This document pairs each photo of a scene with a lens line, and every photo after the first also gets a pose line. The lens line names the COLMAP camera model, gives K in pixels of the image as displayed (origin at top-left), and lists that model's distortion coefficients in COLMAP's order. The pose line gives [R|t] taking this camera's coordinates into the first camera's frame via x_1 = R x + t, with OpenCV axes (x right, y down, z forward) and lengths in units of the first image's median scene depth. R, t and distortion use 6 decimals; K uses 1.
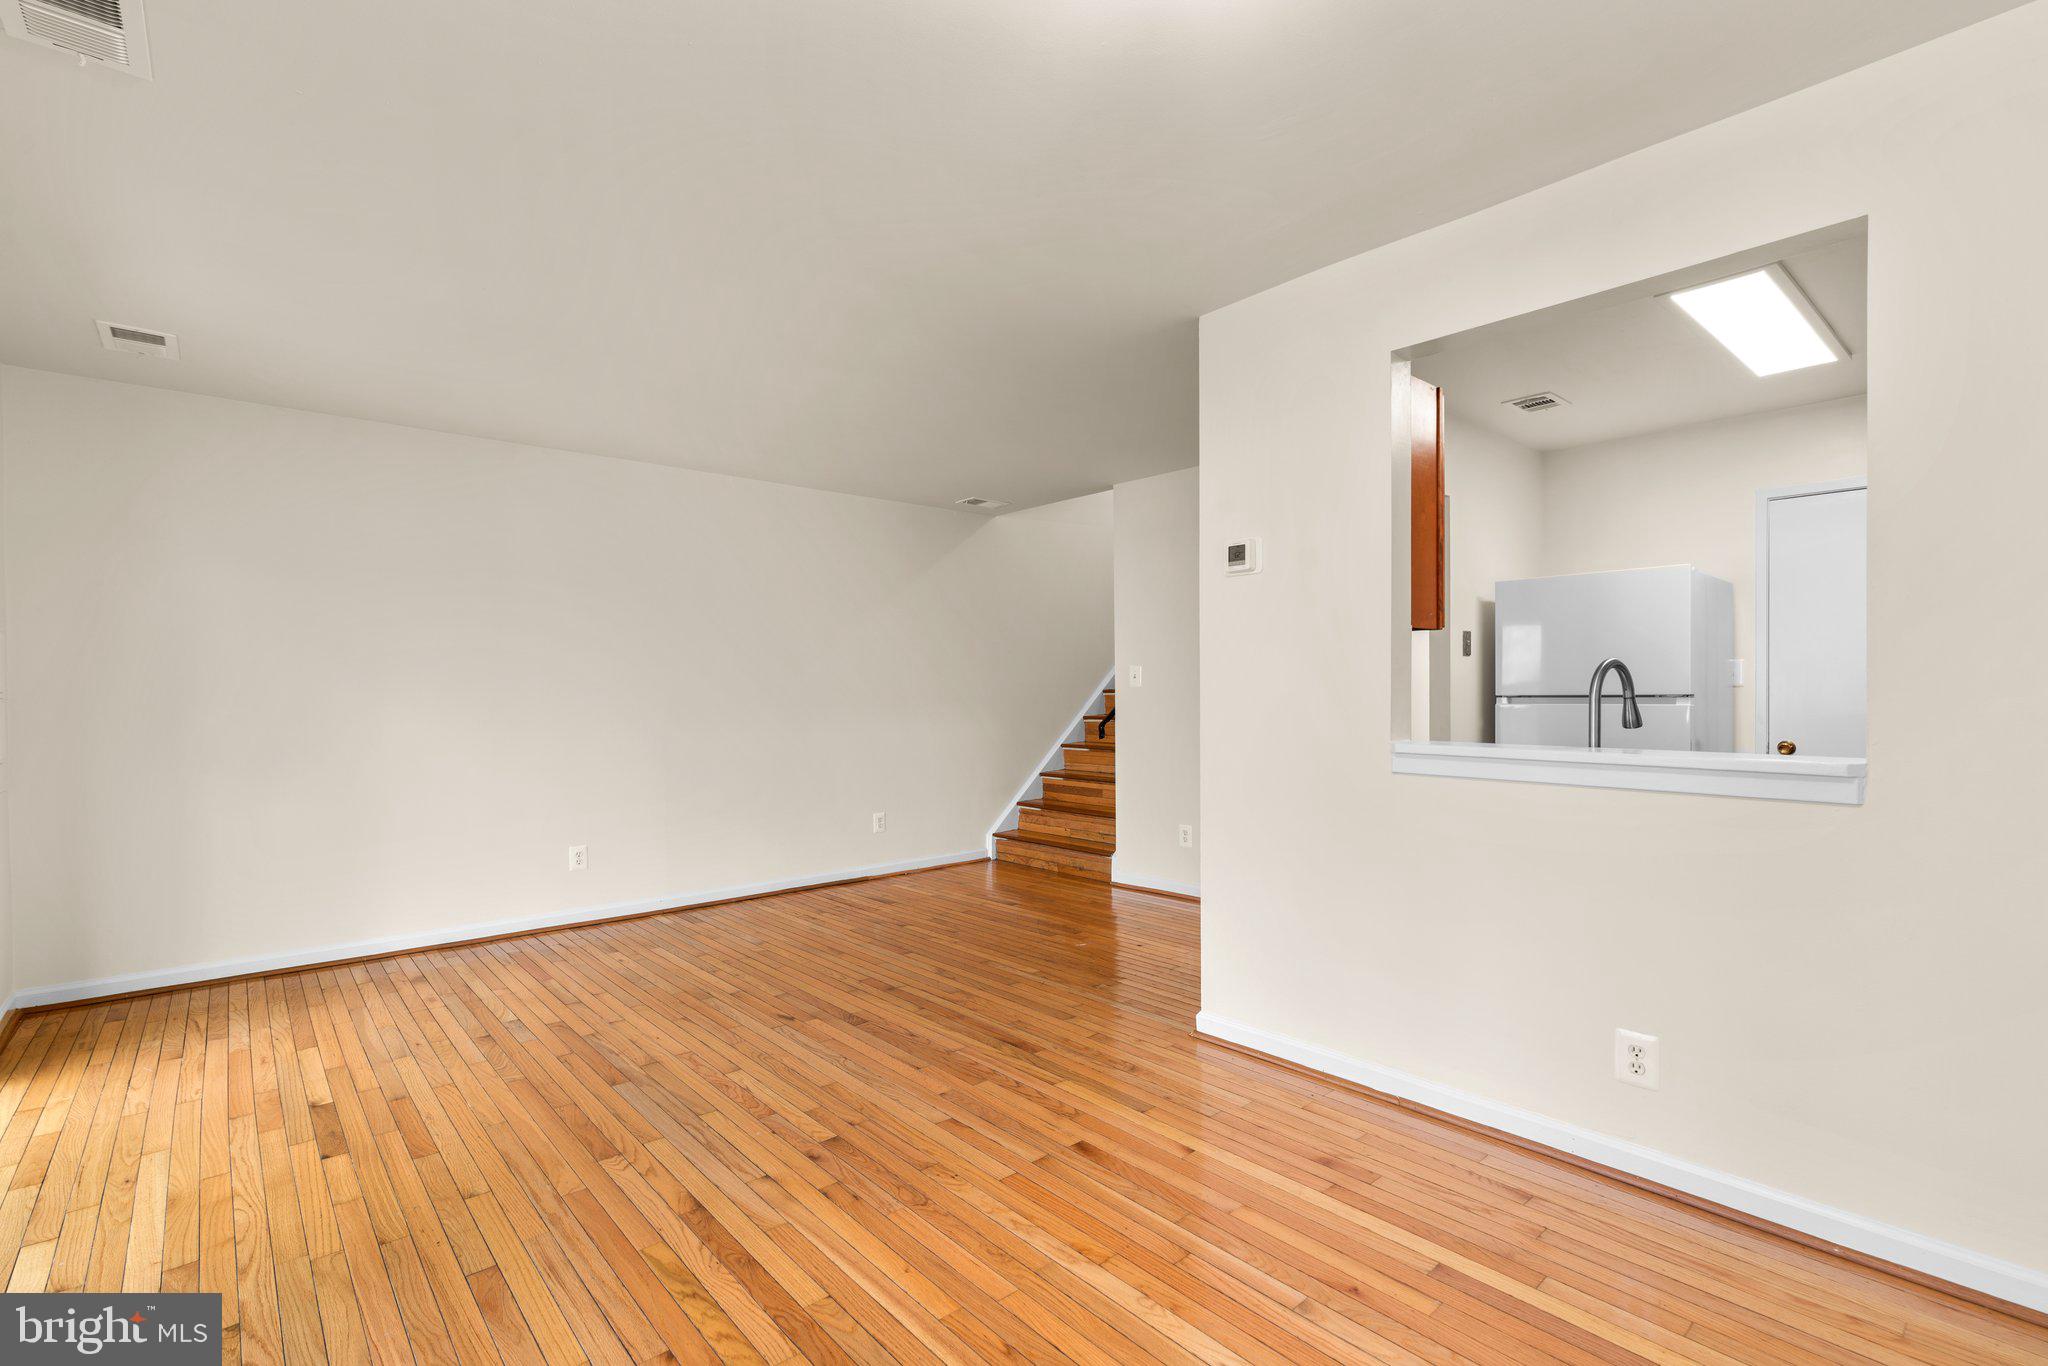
lens RADIAL K [[921.0, 0, 1027.0], [0, 921.0, 688.3], [0, 0, 1]] dist [-0.007861, 0.003297]
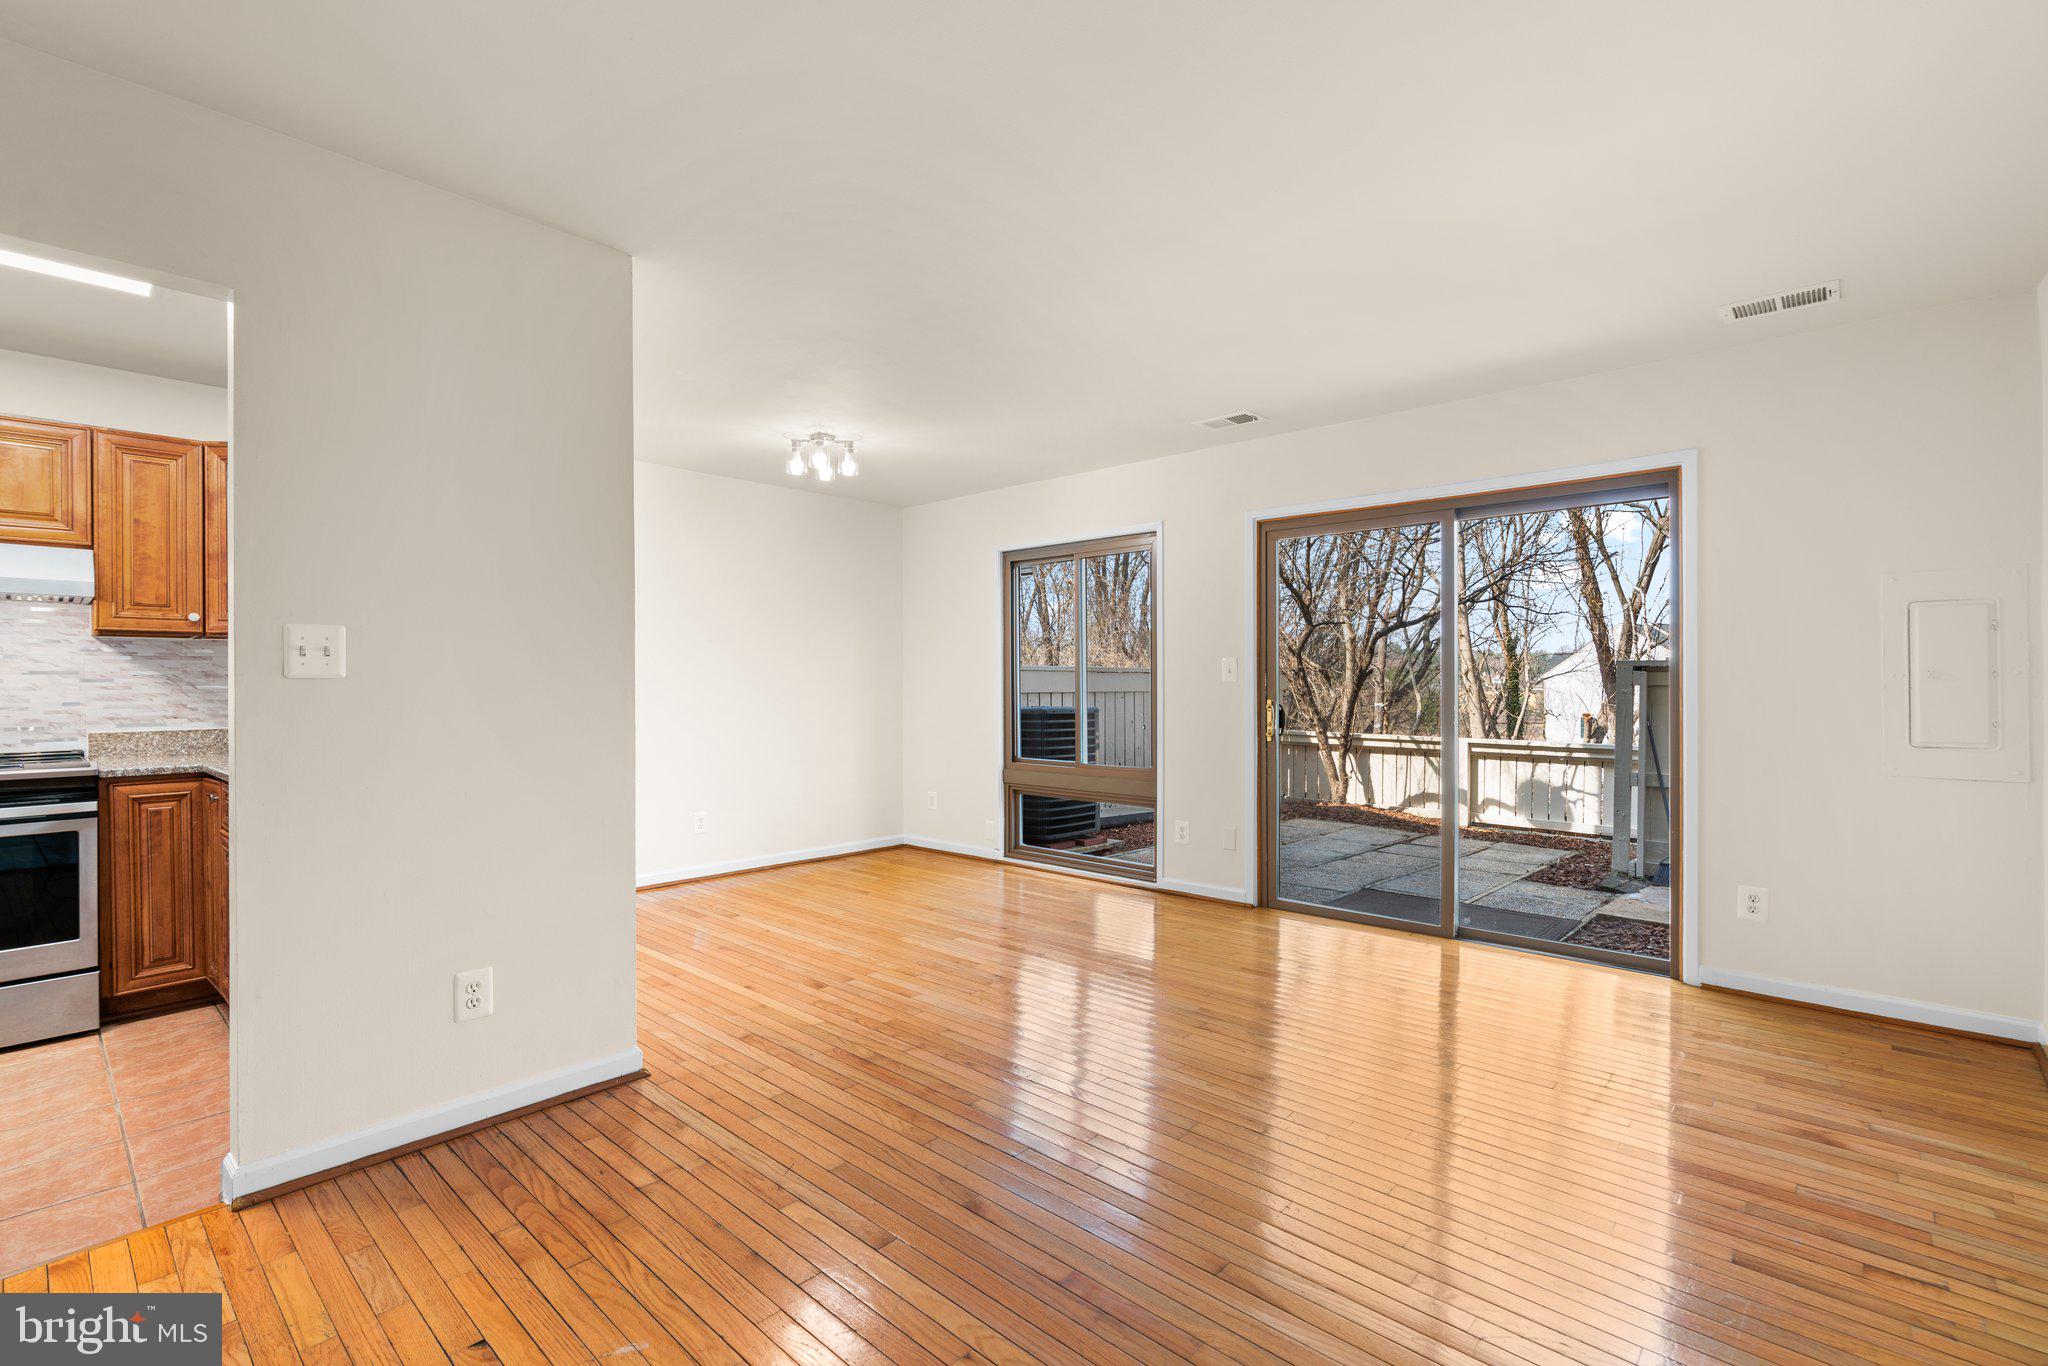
lens RADIAL K [[921.0, 0, 1033.9], [0, 921.0, 681.3], [0, 0, 1]] dist [-0.007861, 0.003297]
pose [[-0.993052, 0.010298, -0.117228, -0.100003], [0.010743, 0.999937, -0.003164, 0.008435], [0.117188, -0.004402, -0.993100, 2.182815]]
